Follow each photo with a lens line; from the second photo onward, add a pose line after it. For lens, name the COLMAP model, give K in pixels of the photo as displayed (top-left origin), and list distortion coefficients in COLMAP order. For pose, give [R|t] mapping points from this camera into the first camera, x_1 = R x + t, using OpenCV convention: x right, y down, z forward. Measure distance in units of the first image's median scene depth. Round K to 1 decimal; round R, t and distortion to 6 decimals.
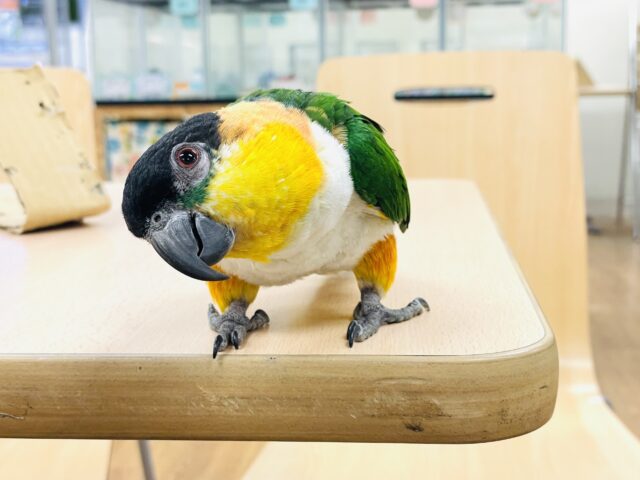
lens RADIAL K [[994.1, 0, 315.1], [0, 994.1, 240.7], [0, 0, 1]] dist [0.050200, 0.000000]
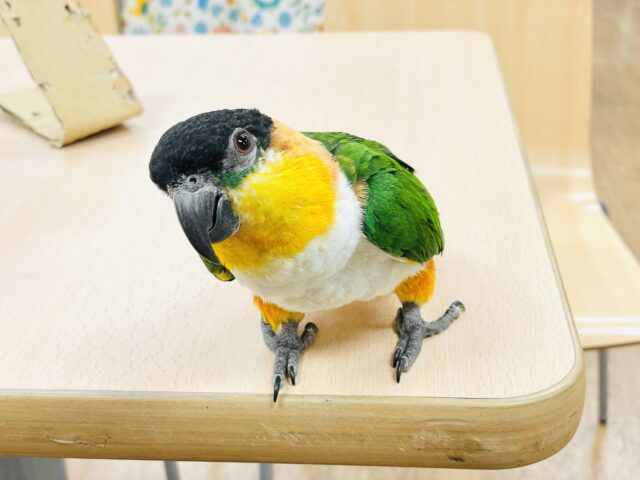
lens RADIAL K [[941.6, 0, 325.4], [0, 941.6, 238.6], [0, 0, 1]] dist [0.058410, 0.000000]
pose [[0.999792, -0.020417, 0.000197, -0.041360], [0.019785, 0.971128, 0.237738, -0.297824], [-0.005045, -0.237684, 0.971329, 0.030540]]
